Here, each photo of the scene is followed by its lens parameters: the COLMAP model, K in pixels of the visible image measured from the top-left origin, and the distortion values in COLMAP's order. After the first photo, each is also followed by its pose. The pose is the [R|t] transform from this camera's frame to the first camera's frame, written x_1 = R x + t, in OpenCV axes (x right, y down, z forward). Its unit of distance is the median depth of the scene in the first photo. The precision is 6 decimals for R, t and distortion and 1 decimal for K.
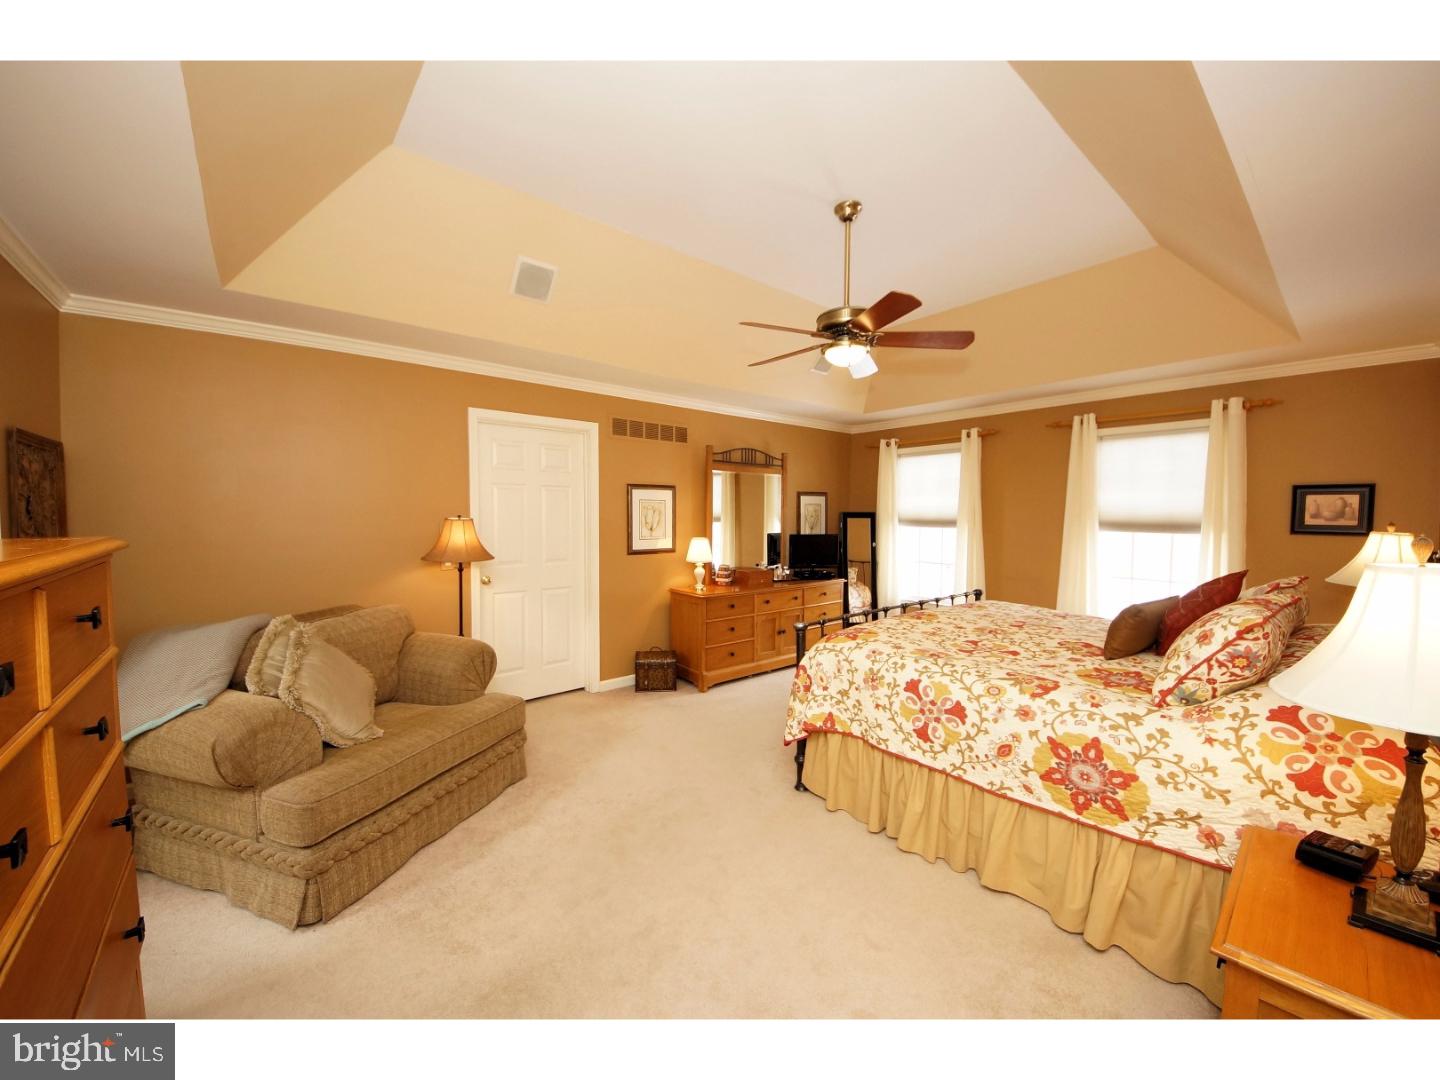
lens RADIAL K [[534.3, 0, 716.7], [0, 534.3, 536.2], [0, 0, 1]] dist [0.014267, -0.020700]
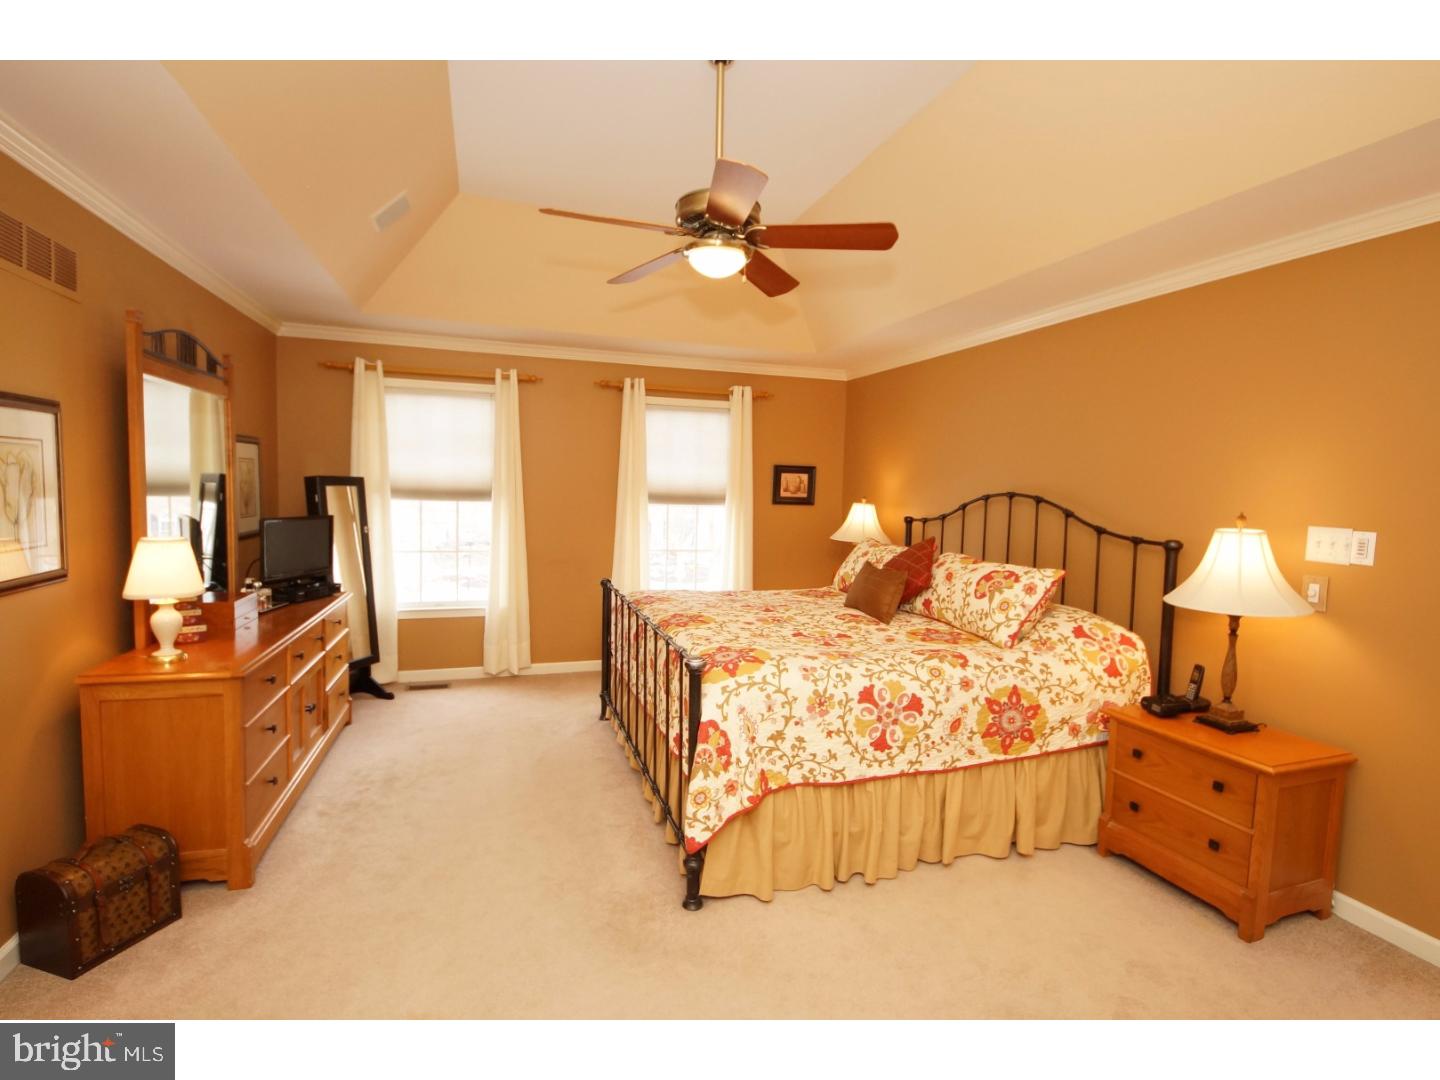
lens RADIAL K [[684.2, 0, 720.0], [0, 684.2, 540.0], [0, 0, 1]] dist [0.049091, -0.044972]
pose [[0.371729, -0.068206, 0.925832, -0.747254], [0.016214, 0.997622, 0.066985, -0.048455], [-0.928200, -0.009888, 0.371951, 0.825371]]
